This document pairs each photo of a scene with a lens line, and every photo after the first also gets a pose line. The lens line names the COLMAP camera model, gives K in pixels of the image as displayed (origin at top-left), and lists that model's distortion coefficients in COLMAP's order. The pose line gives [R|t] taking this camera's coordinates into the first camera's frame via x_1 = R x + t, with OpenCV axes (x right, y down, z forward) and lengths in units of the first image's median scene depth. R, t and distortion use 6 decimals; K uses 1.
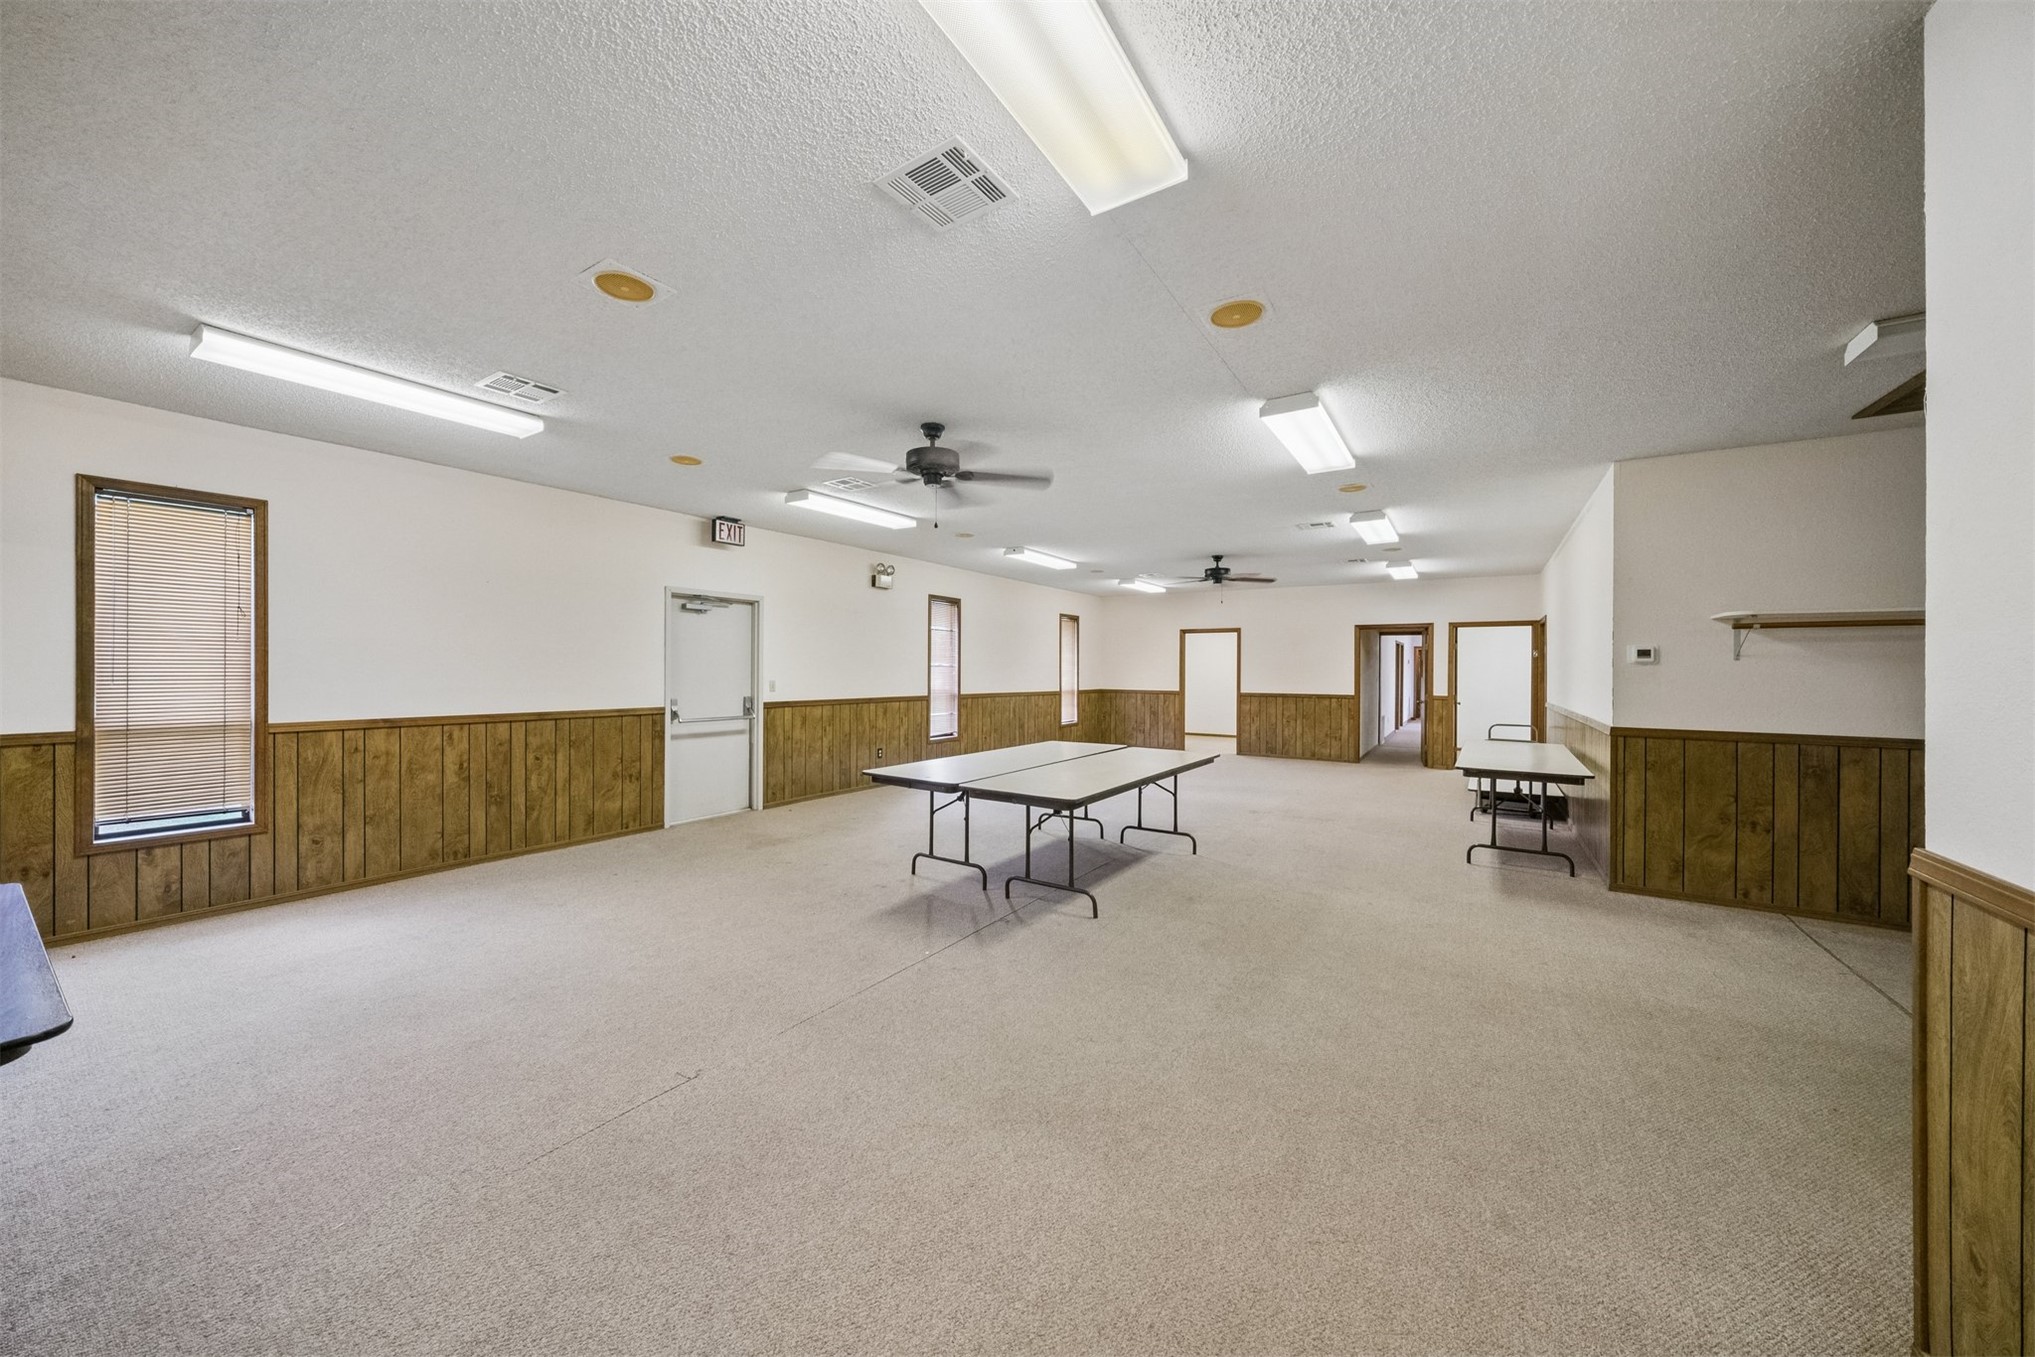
lens RADIAL K [[714.4, 0, 996.0], [0, 714.4, 671.5], [0, 0, 1]] dist [-0.000930, 0.000078]
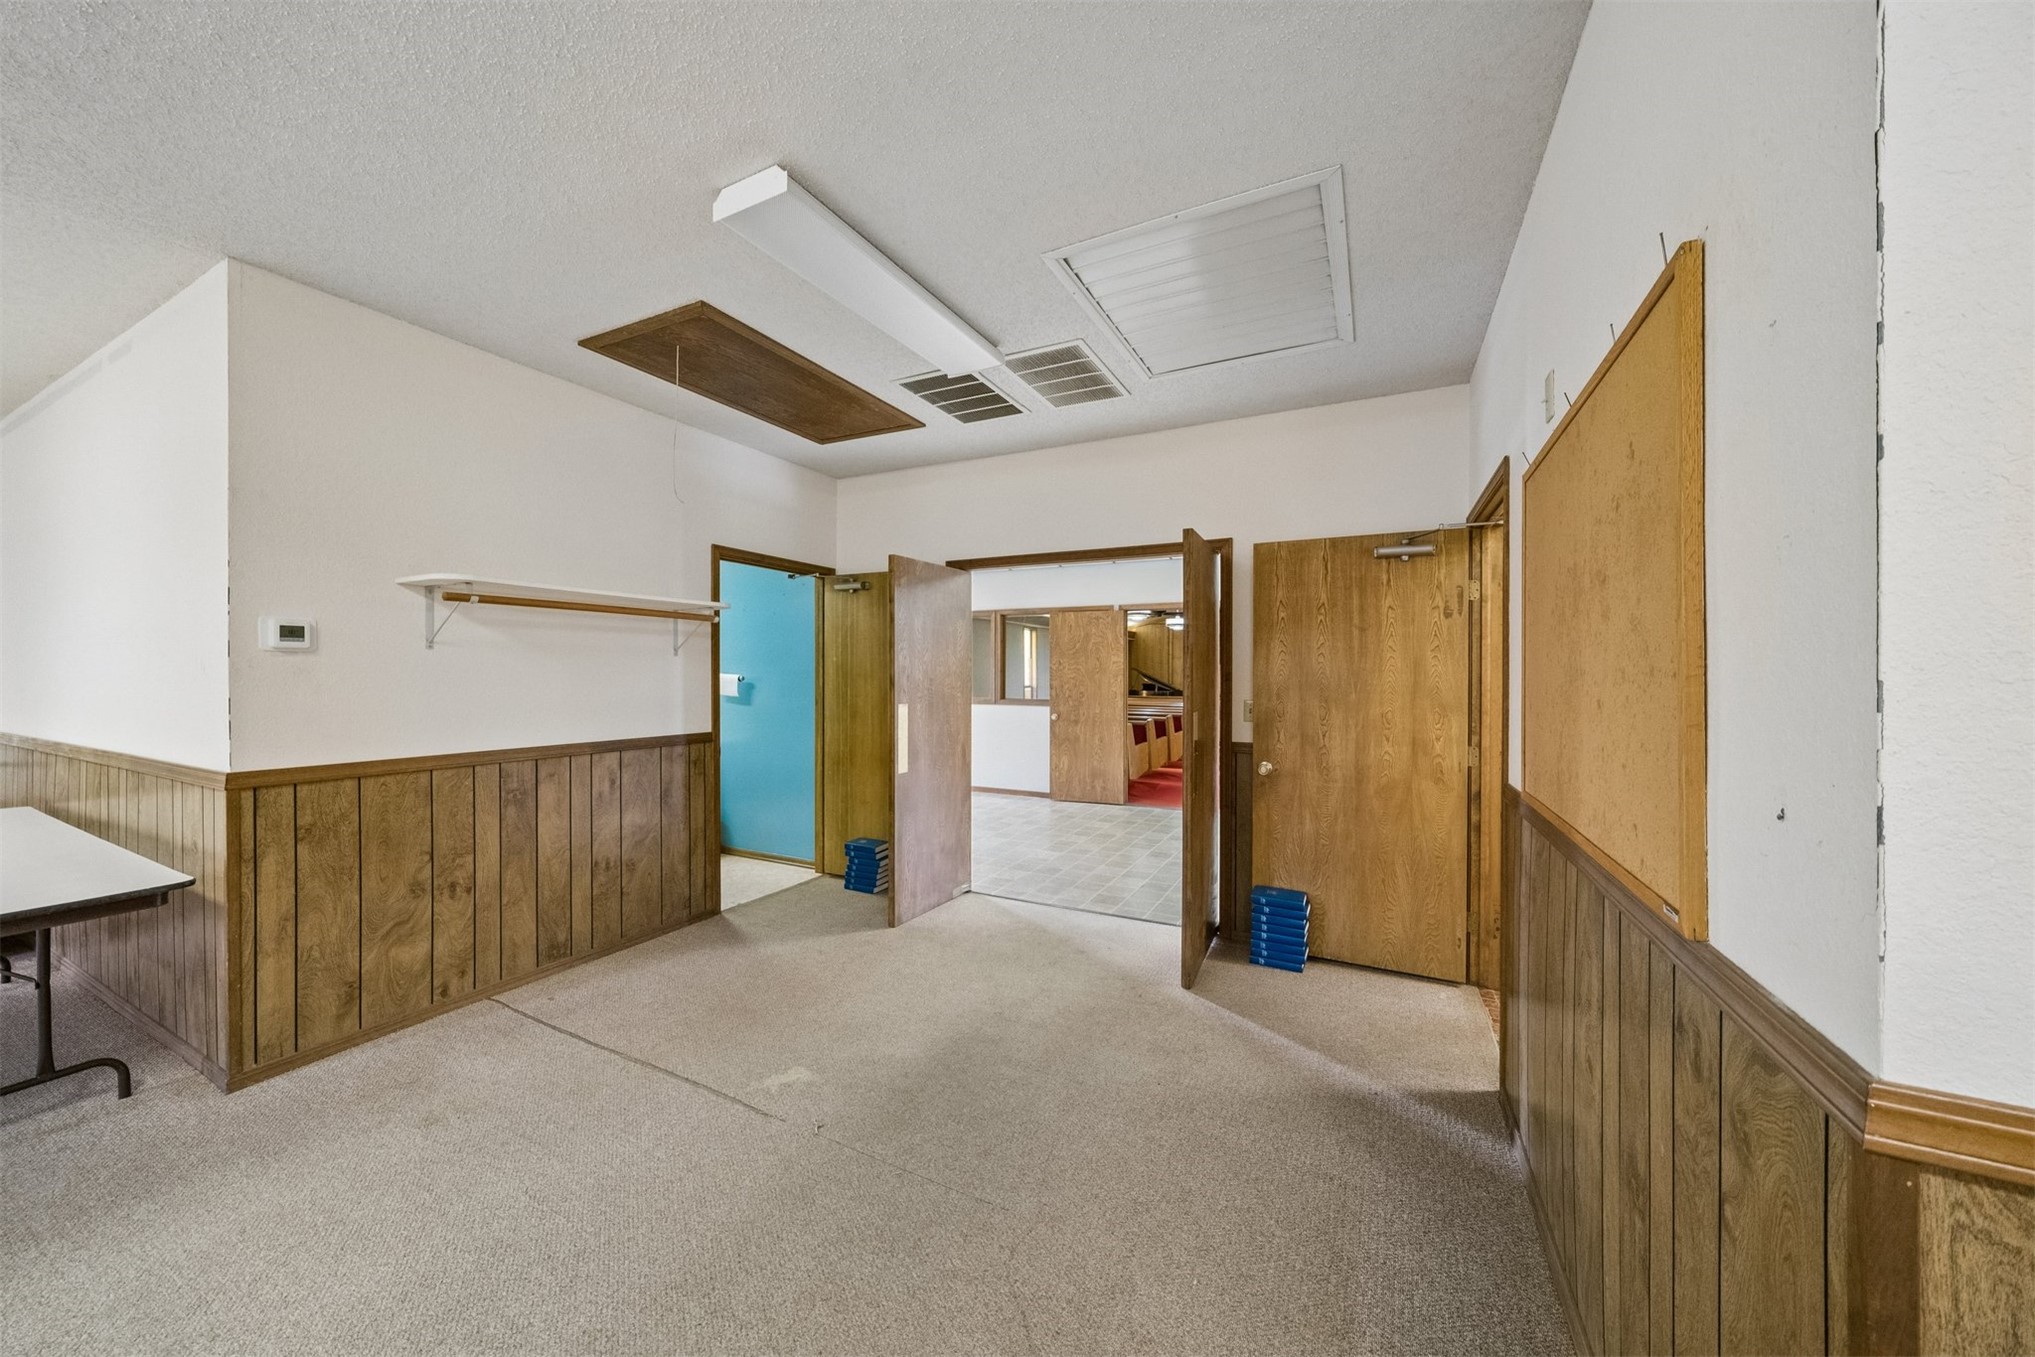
lens RADIAL K [[714.4, 0, 996.0], [0, 714.4, 671.5], [0, 0, 1]] dist [-0.000930, 0.000078]
pose [[-0.094556, -0.008475, 0.995483, 0.314627], [-0.001530, 0.999964, 0.008368, -0.000922], [-0.995518, -0.000732, -0.094566, 0.524772]]
